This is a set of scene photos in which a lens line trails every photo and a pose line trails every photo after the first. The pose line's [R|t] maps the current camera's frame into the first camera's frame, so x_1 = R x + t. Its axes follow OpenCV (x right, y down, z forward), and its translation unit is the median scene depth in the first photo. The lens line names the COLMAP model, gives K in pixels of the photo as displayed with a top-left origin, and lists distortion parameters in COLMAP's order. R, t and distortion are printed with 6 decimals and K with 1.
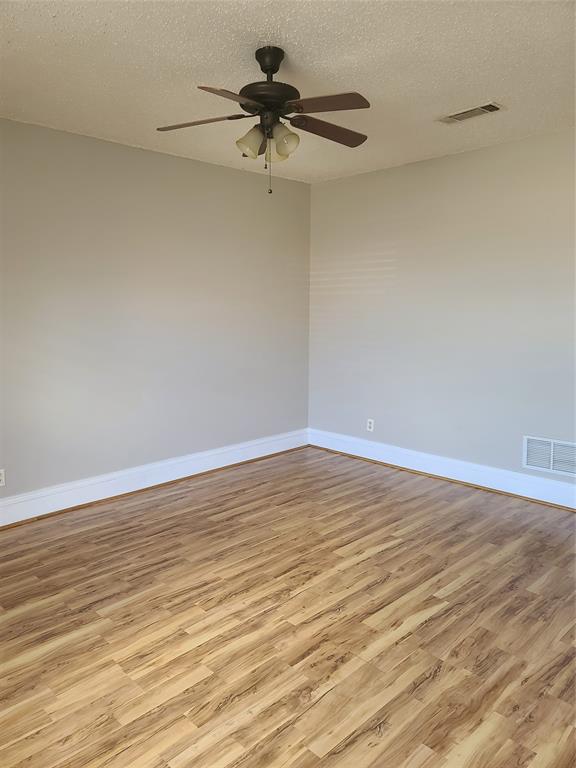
lens RADIAL K [[562.3, 0, 284.5], [0, 562.3, 384.5], [0, 0, 1]] dist [0.053425, 0.001841]
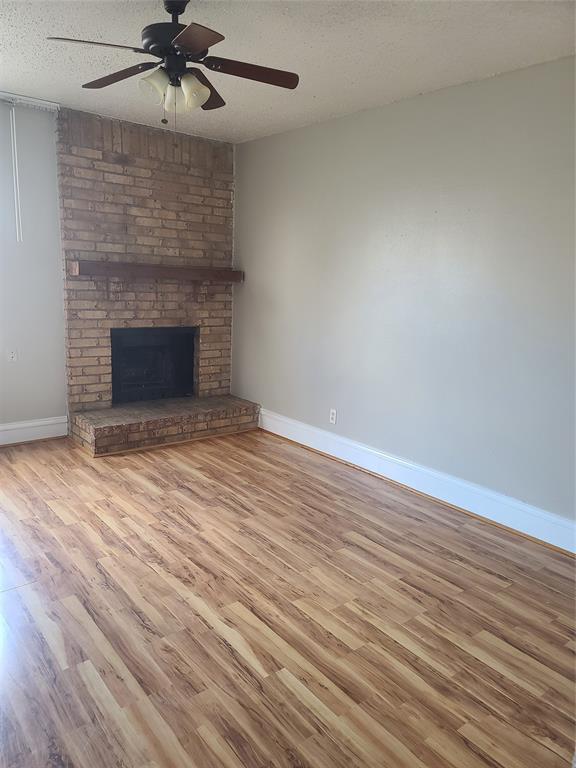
lens RADIAL K [[562.3, 0, 284.7], [0, 562.3, 382.6], [0, 0, 1]] dist [0.053425, 0.001841]
pose [[-0.102651, 0.196985, -0.975018, 0.787717], [-0.186534, 0.958995, 0.213386, -0.171497], [0.977071, 0.203778, -0.061698, 1.064952]]
